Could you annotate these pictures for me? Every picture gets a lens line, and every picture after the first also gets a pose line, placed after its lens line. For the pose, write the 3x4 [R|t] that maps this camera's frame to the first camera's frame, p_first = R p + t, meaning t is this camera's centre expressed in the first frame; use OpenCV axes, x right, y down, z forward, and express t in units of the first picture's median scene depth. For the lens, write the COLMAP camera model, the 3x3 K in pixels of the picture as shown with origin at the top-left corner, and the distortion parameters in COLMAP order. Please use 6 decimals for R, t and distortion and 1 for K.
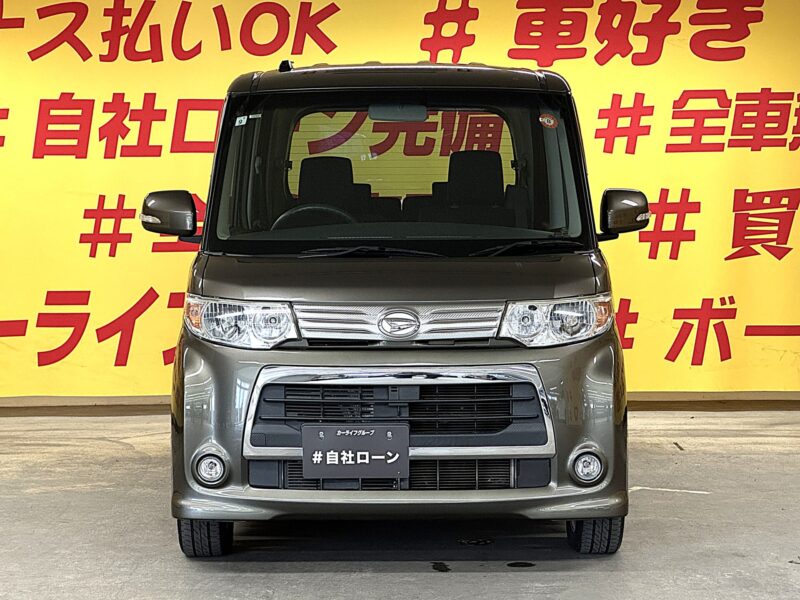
lens RADIAL K [[1976.6, 0, 340.5], [0, 1976.6, 279.7], [0, 0, 1]] dist [0.215388, 0.000000]
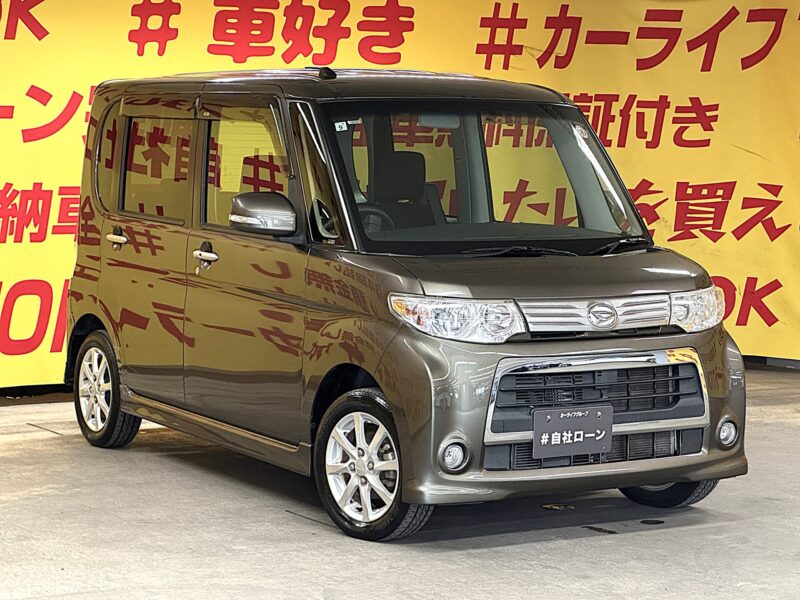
lens RADIAL K [[1976.6, 0, 426.6], [0, 1976.6, 262.9], [0, 0, 1]] dist [0.215388, 0.000000]
pose [[0.853437, -0.018134, 0.520880, -0.560556], [0.013603, 0.999829, 0.012521, -0.020321], [-0.521018, -0.003600, 0.853538, 0.078738]]
